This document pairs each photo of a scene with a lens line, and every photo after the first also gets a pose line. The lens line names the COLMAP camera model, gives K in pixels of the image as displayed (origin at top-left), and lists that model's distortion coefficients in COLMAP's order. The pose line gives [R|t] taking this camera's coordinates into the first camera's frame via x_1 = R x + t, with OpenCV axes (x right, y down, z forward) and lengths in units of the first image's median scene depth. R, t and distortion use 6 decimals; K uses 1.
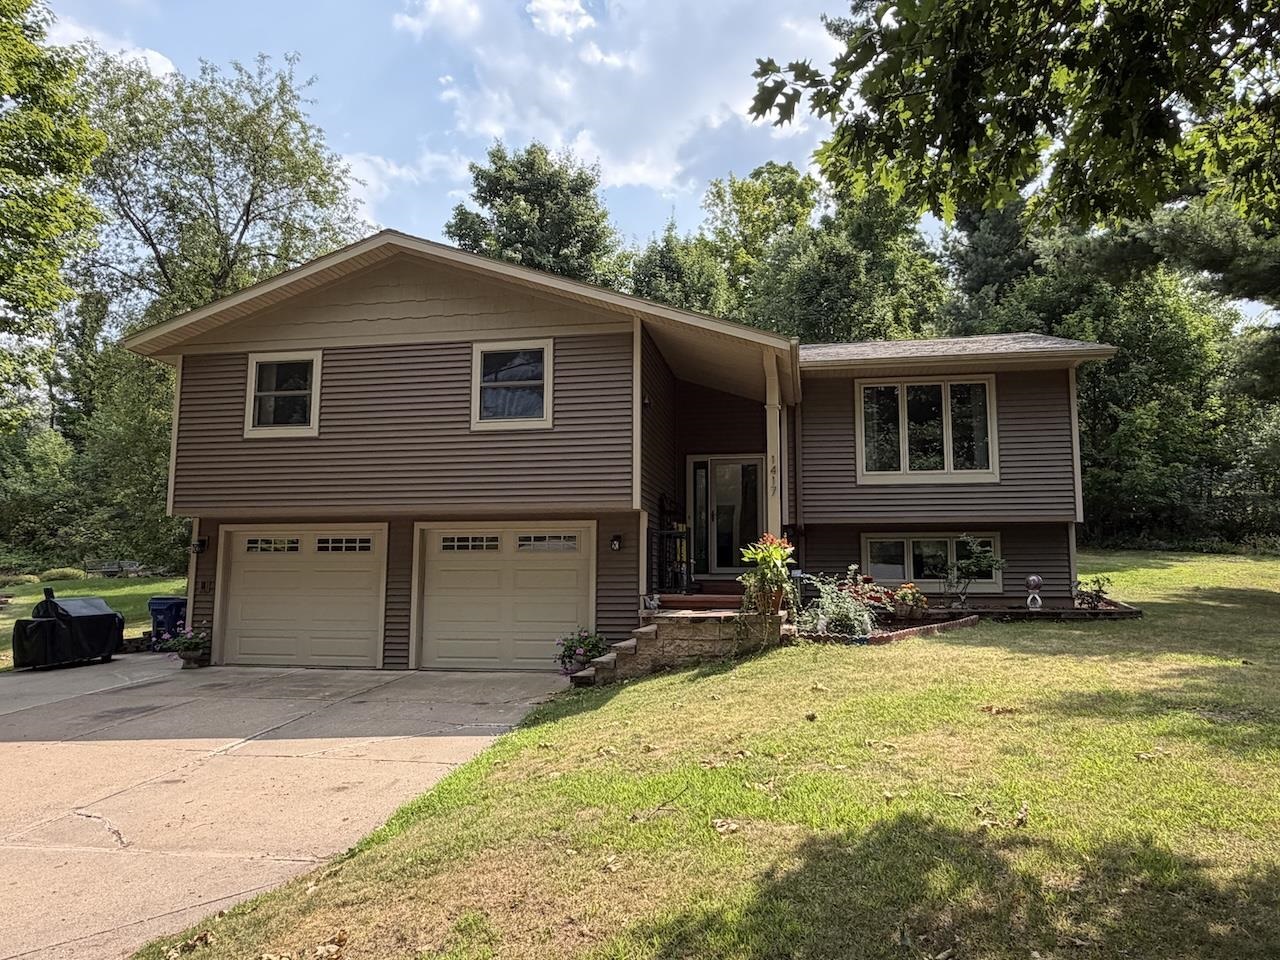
lens RADIAL K [[889.8, 0, 640.1], [0, 889.8, 483.3], [0, 0, 1]] dist [0.004847, 0.000561]
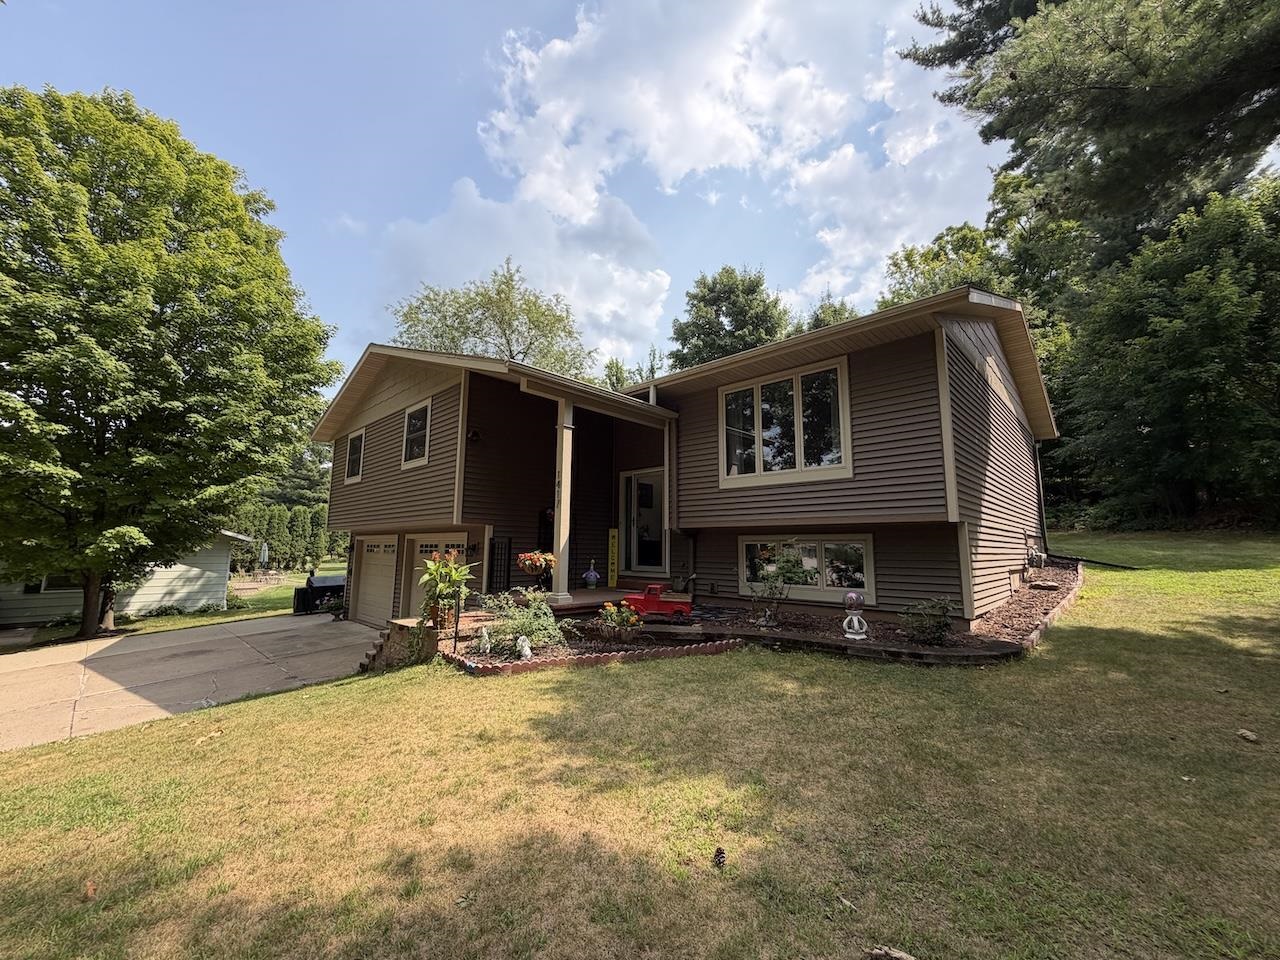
lens RADIAL K [[510.9, 0, 638.7], [0, 510.9, 473.3], [0, 0, 1]] dist [-0.000551, 0.000325]
pose [[0.826084, -0.077127, -0.558244, 0.496385], [0.058336, 0.996972, -0.051416, 0.008092], [0.560519, 0.009908, 0.828082, 0.459960]]
